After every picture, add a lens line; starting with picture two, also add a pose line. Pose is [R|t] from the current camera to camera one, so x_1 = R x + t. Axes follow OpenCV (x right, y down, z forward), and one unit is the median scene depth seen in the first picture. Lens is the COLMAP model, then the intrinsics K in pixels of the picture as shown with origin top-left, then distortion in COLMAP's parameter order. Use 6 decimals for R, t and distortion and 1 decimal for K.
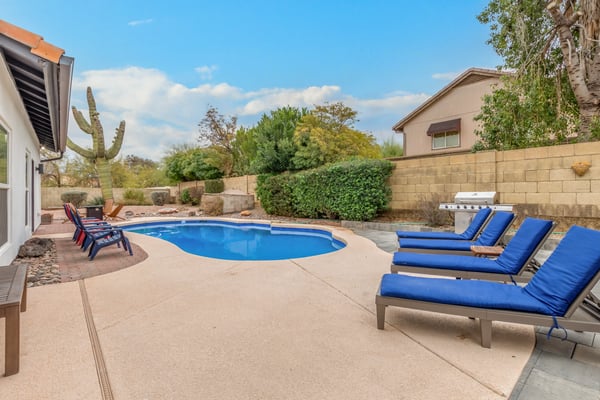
lens RADIAL K [[292.8, 0, 302.0], [0, 292.8, 198.0], [0, 0, 1]] dist [0.002885, -0.000014]
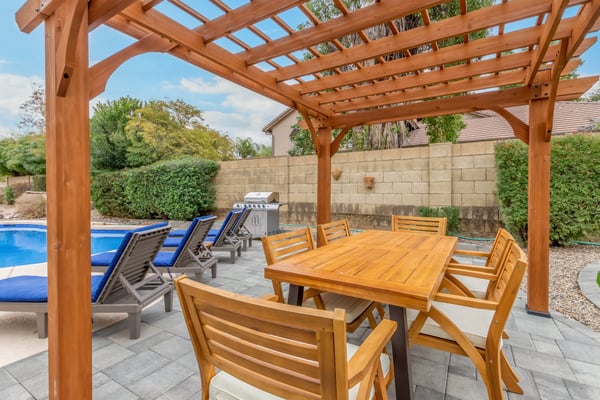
lens RADIAL K [[292.8, 0, 299.1], [0, 292.8, 199.2], [0, 0, 1]] dist [0.002885, -0.000014]
pose [[0.942627, -0.003272, 0.333832, 0.200108], [0.000064, 0.999954, 0.009618, -0.002861], [-0.333848, -0.009045, 0.942583, -0.057817]]
